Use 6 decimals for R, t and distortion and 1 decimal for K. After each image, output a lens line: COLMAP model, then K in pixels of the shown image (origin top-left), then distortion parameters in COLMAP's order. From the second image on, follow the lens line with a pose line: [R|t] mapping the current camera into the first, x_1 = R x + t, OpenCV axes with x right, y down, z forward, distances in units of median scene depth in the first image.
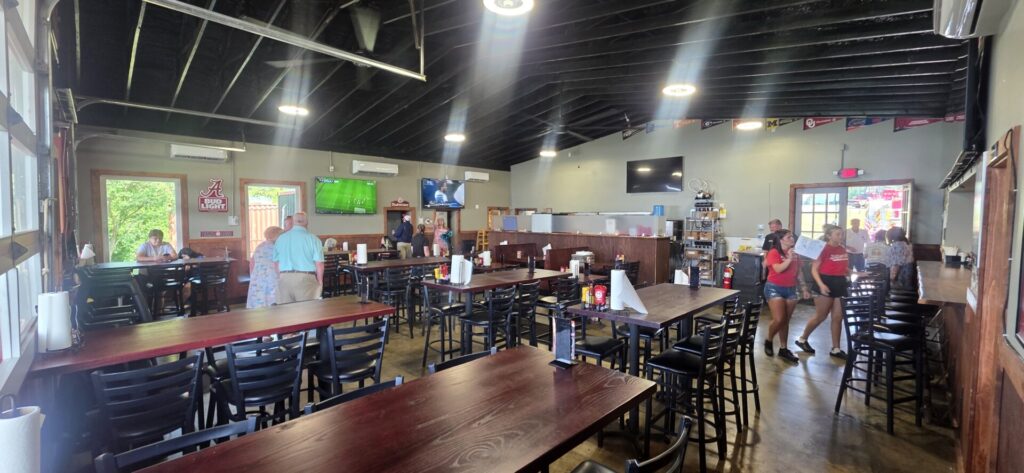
lens RADIAL K [[408.2, 0, 526.9], [0, 408.2, 240.6], [0, 0, 1]] dist [0.001318, 0.000105]
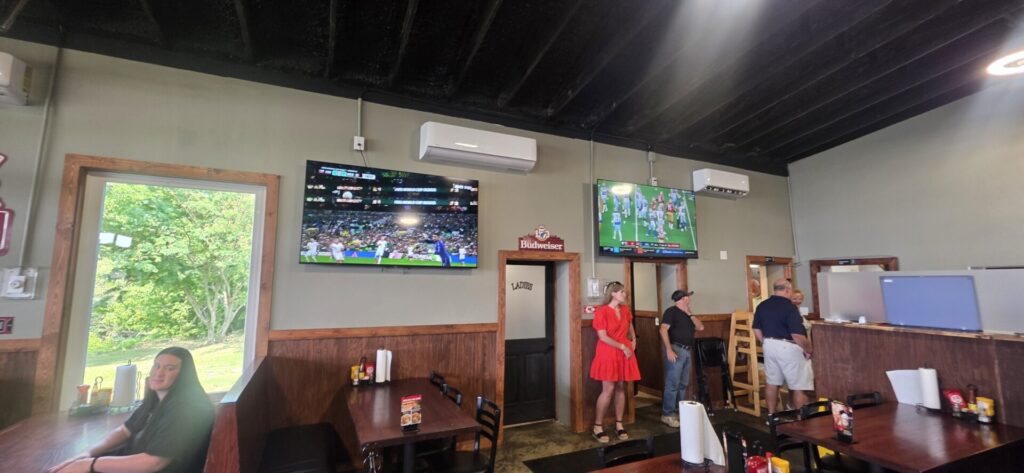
lens RADIAL K [[408.2, 0, 526.9], [0, 408.2, 240.6], [0, 0, 1]] dist [0.001318, 0.000105]
pose [[0.929650, -0.051913, -0.364768, -0.155101], [-0.016076, 0.983366, -0.180923, -0.019494], [0.368092, 0.174059, 0.913352, 0.545282]]
